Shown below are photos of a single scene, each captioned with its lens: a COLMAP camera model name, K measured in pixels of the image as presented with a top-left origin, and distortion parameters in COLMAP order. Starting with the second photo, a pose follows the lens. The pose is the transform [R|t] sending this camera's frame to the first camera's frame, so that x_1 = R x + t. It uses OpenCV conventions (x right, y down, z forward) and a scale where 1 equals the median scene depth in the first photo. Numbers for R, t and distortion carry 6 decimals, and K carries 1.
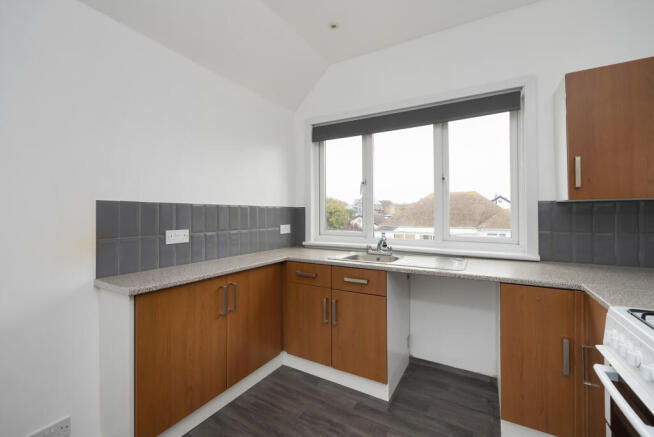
lens RADIAL K [[267.6, 0, 329.5], [0, 267.6, 215.2], [0, 0, 1]] dist [-0.000331, 0.000019]
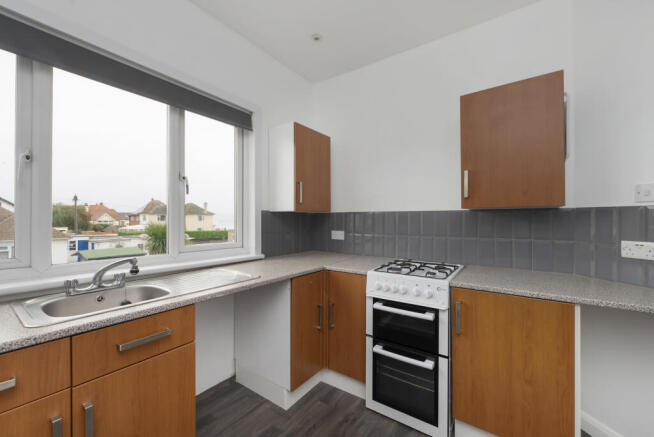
lens RADIAL K [[269.9, 0, 327.0], [0, 269.9, 218.5], [0, 0, 1]] dist [-0.000045, -0.000059]
pose [[0.096493, 0.005616, 0.995318, -0.401722], [-0.004601, 0.999976, -0.005196, -0.008595], [-0.995323, -0.004078, 0.096517, 0.529310]]
